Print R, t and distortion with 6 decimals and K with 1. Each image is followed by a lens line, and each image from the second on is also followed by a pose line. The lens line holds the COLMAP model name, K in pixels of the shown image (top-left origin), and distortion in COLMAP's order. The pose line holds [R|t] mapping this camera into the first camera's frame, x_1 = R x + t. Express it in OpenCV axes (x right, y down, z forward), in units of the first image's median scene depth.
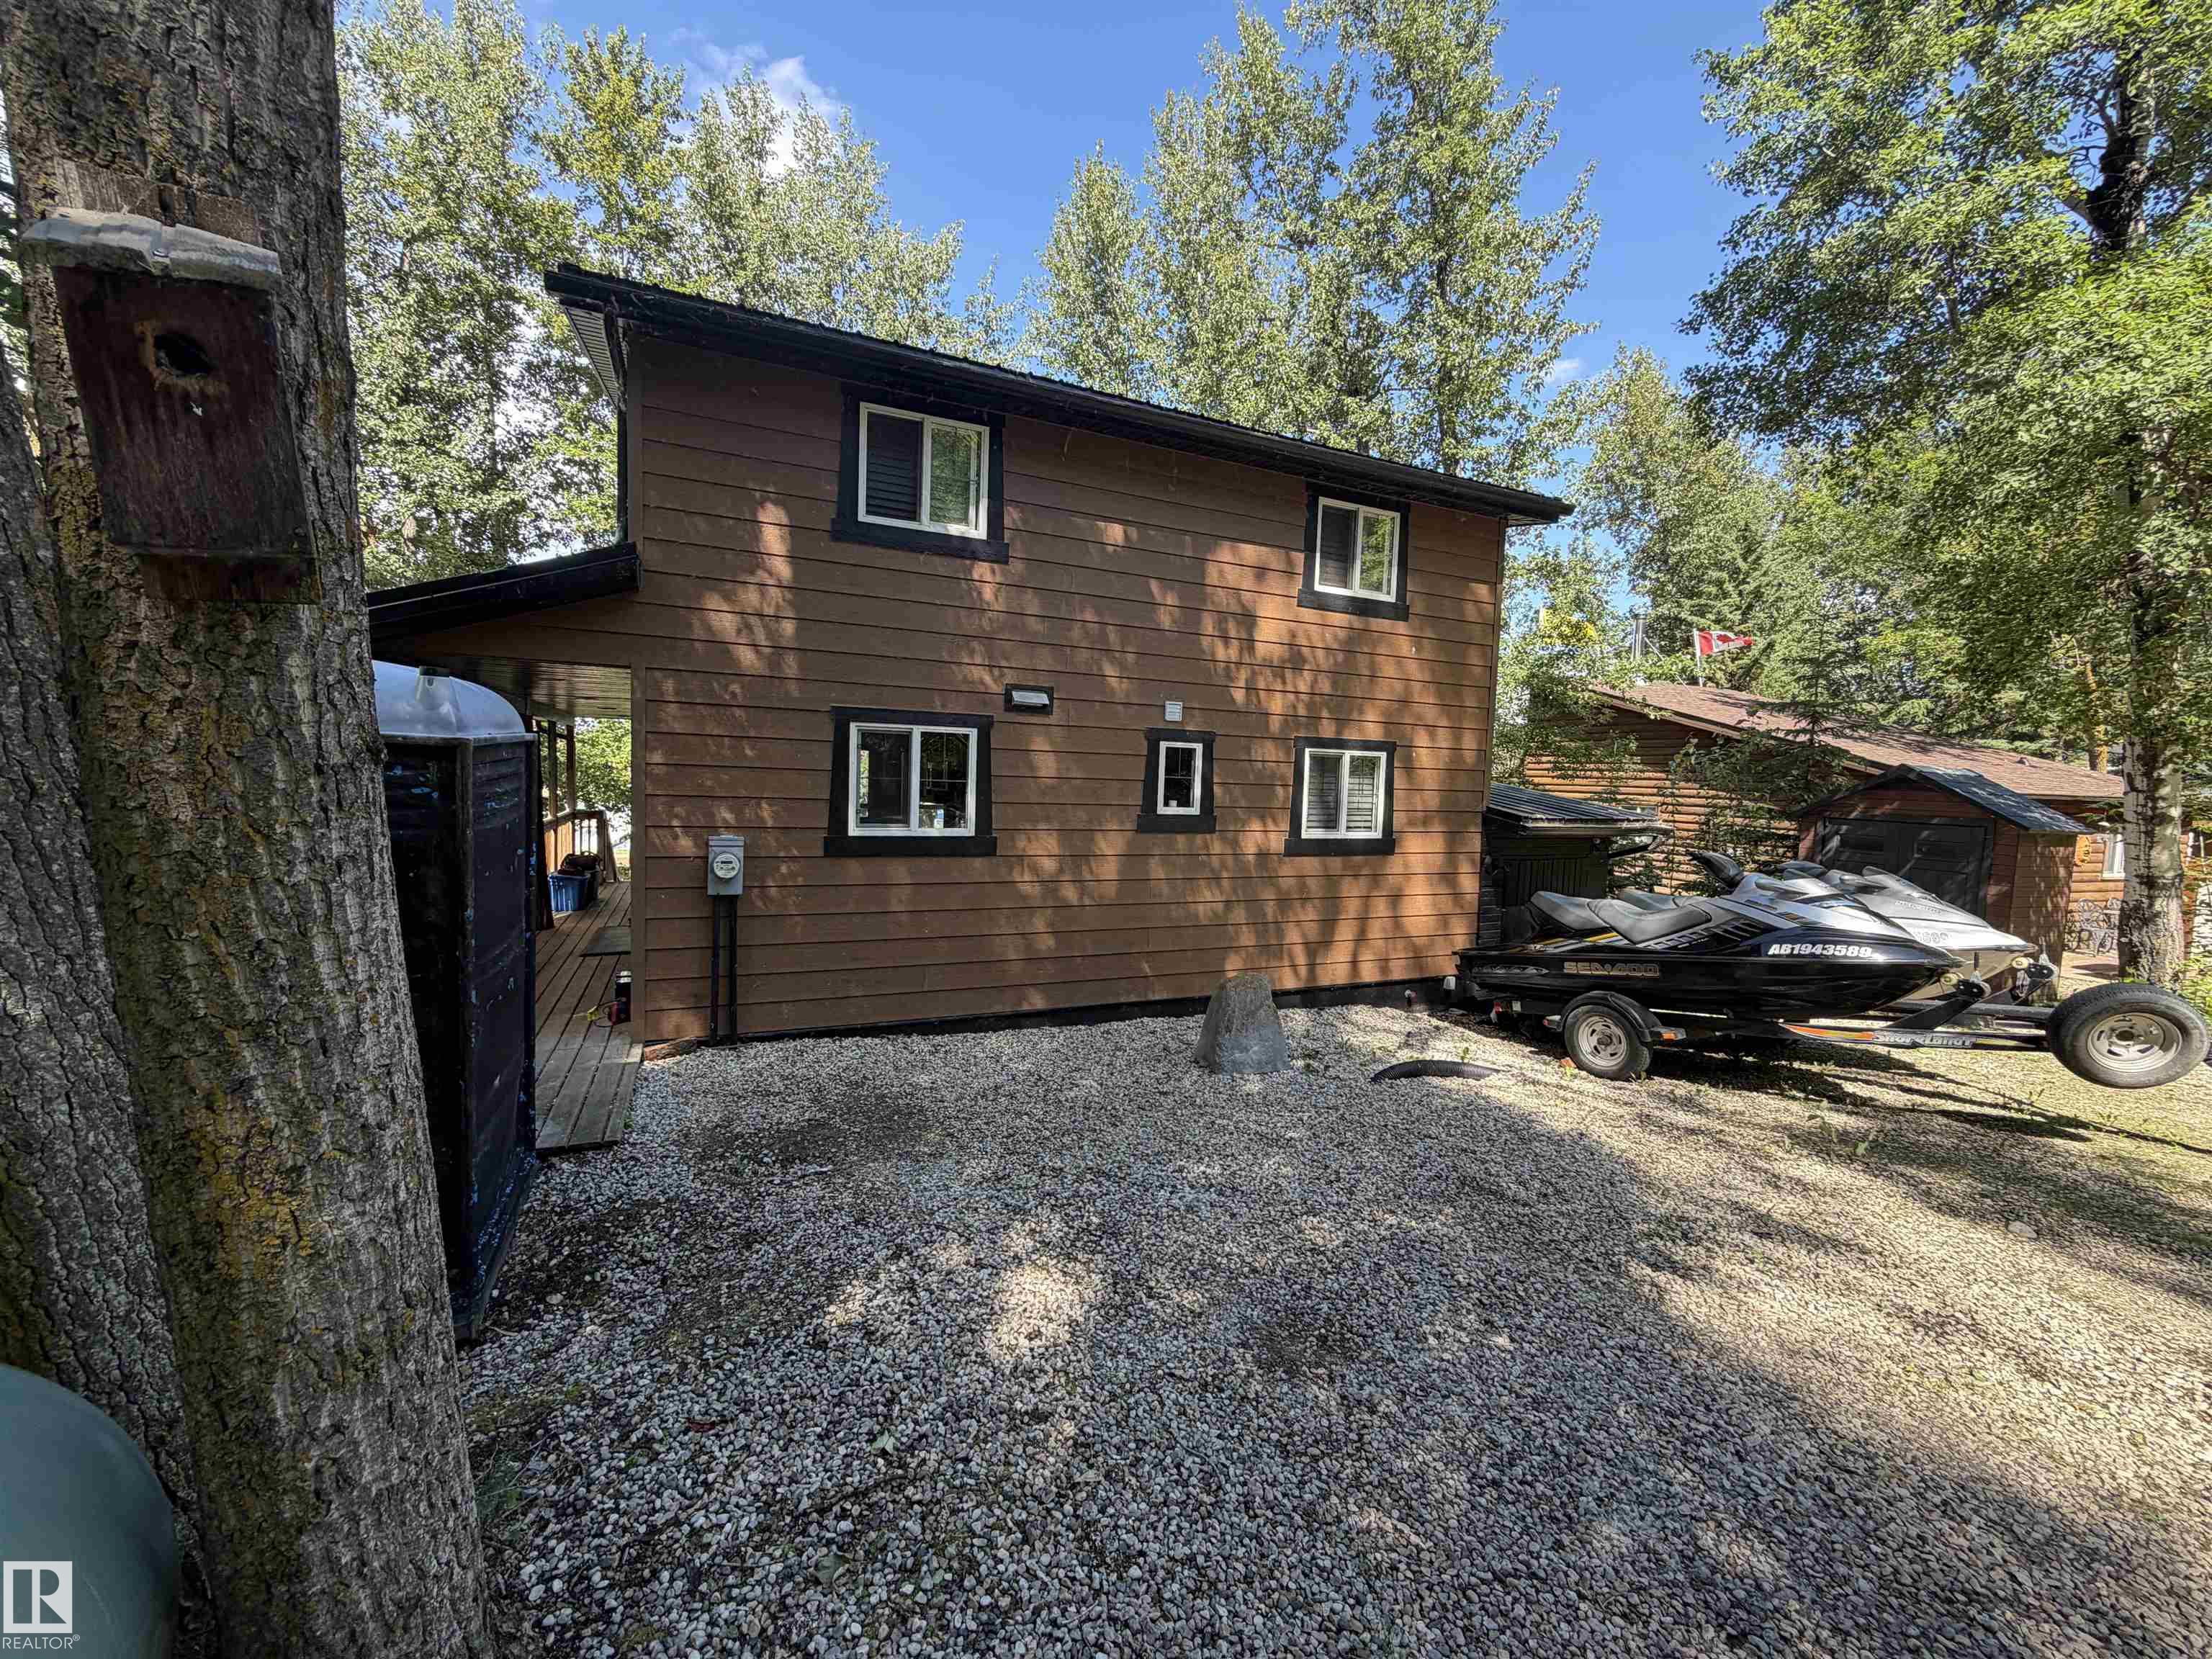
lens RADIAL K [[881.3, 0, 1096.9], [0, 881.3, 833.5], [0, 0, 1]] dist [-0.000417, 0.000197]
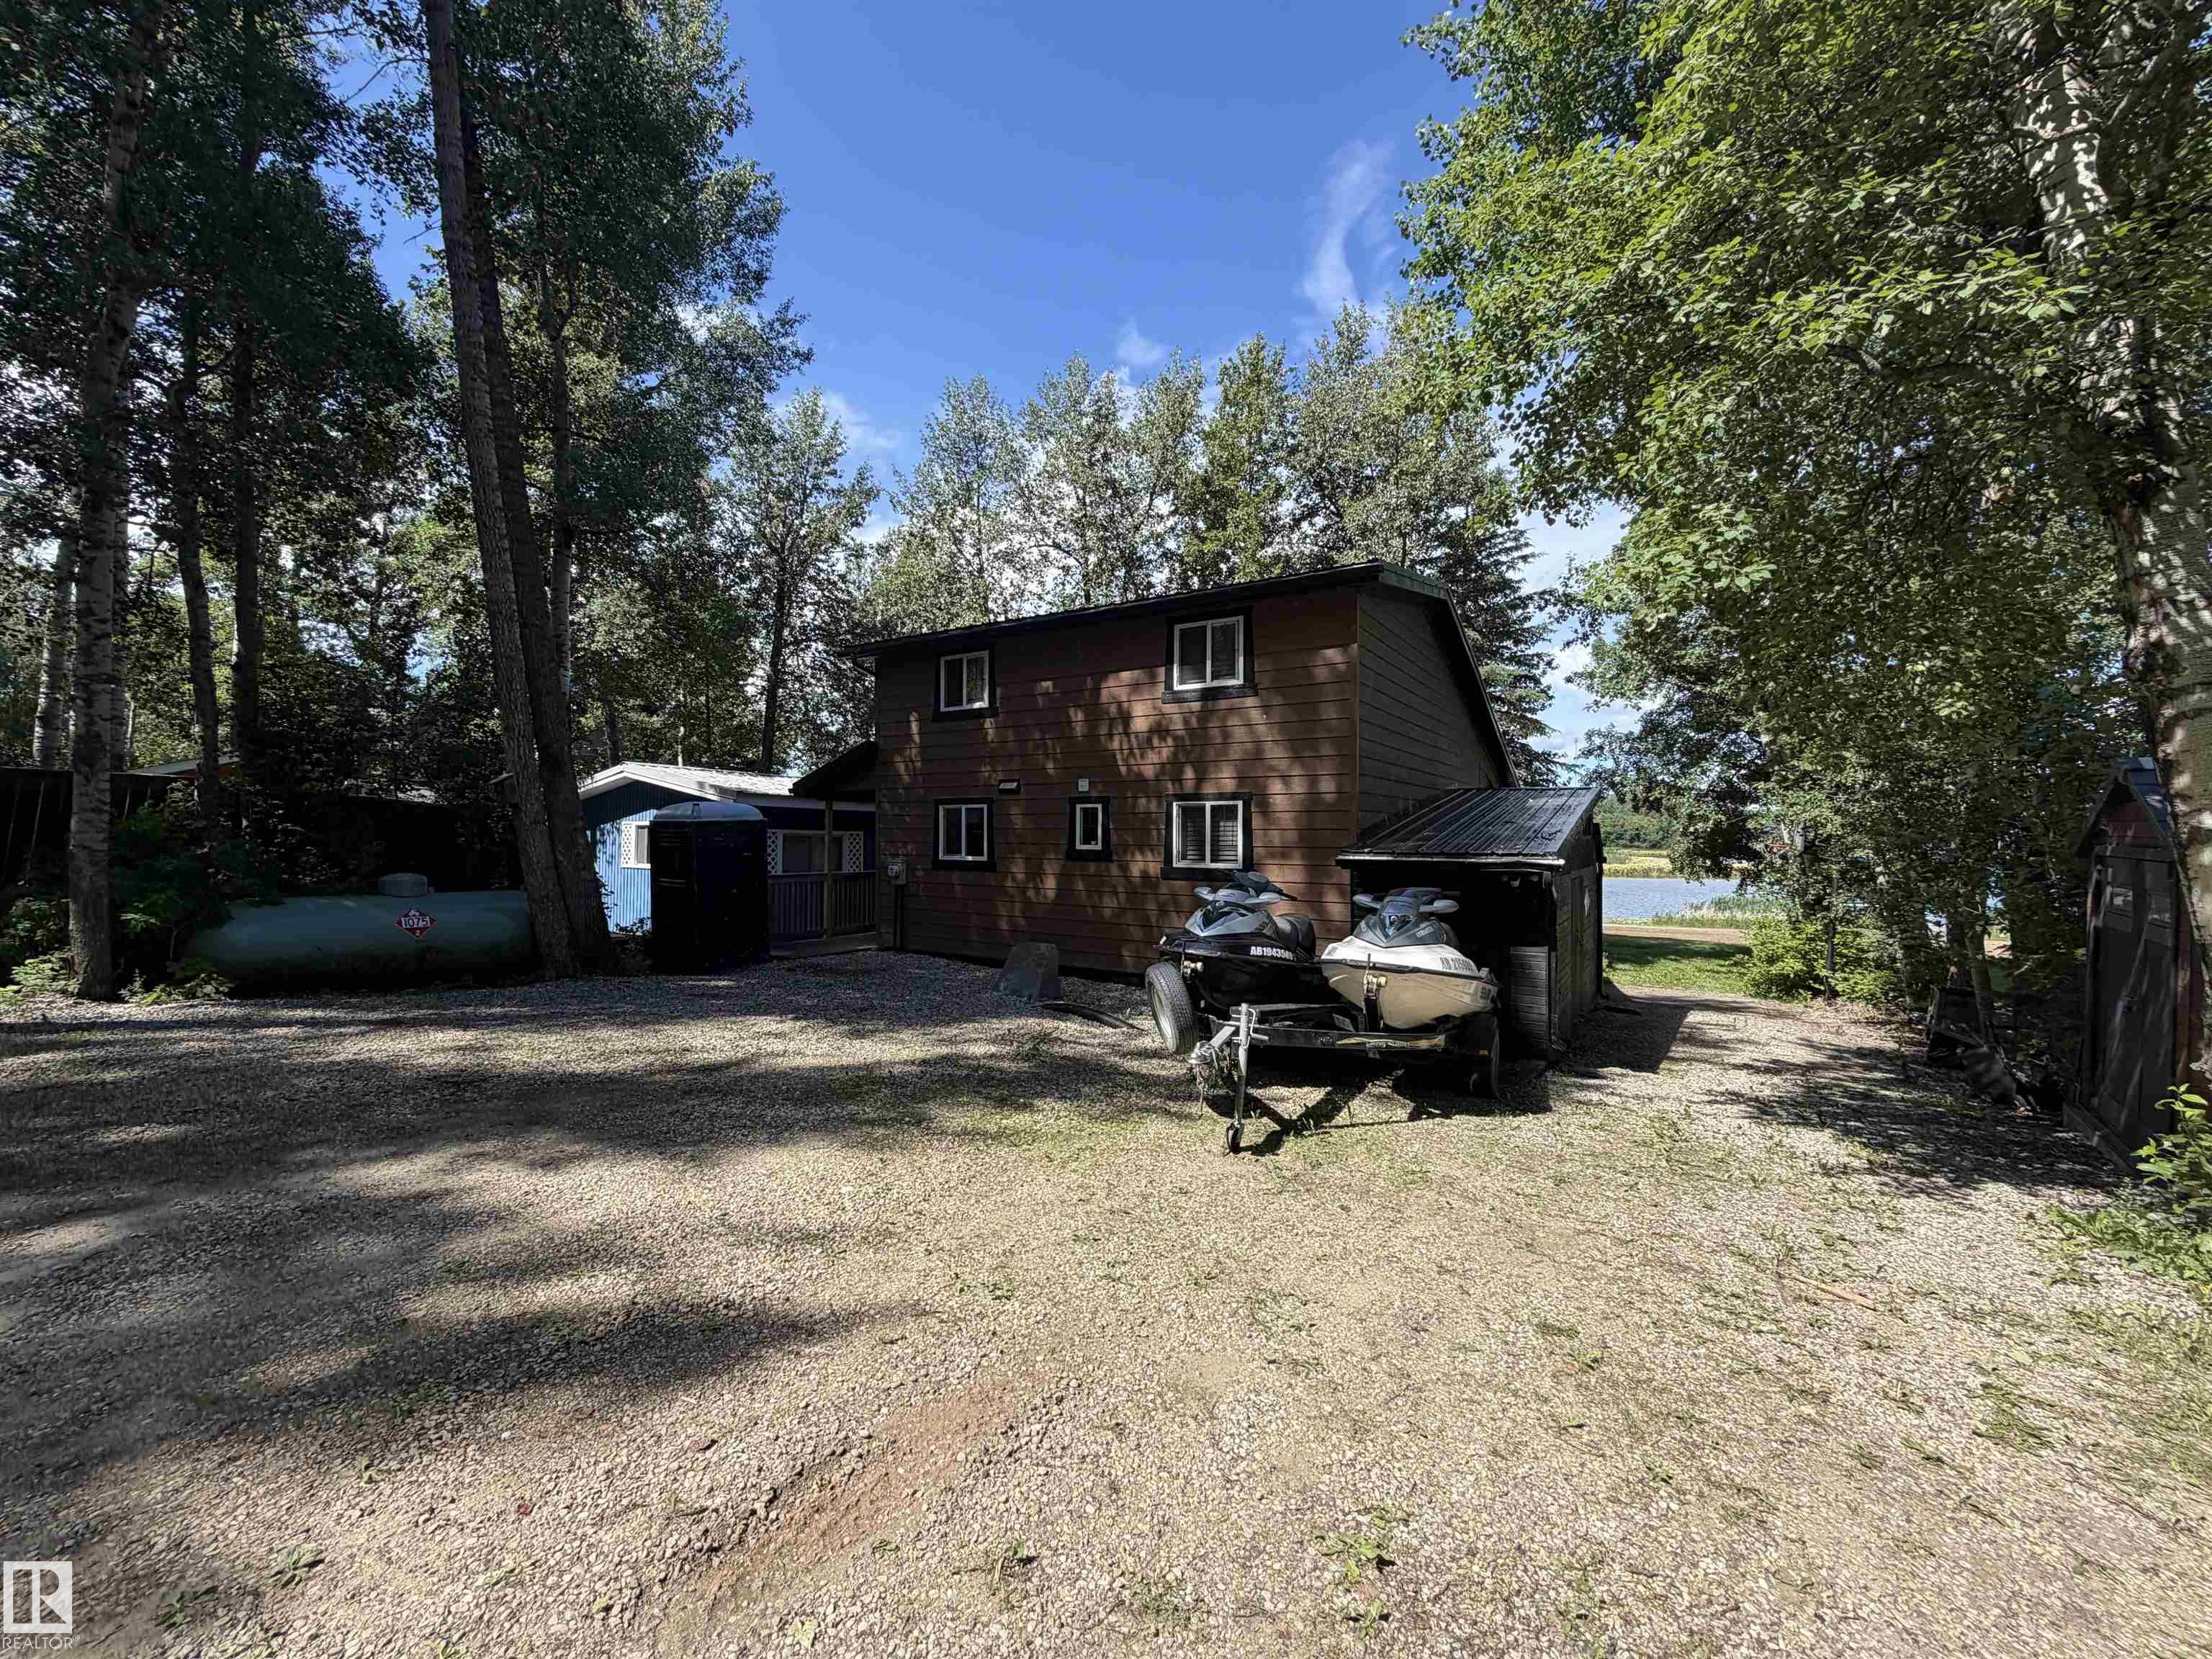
lens RADIAL K [[881.3, 0, 1104.0], [0, 881.3, 820.4], [0, 0, 1]] dist [-0.000417, 0.000197]
pose [[0.542914, -0.045428, -0.838559, 1.450493], [-0.041141, 0.995898, -0.080588, 0.053317], [0.838780, 0.078251, 0.538818, 0.172726]]
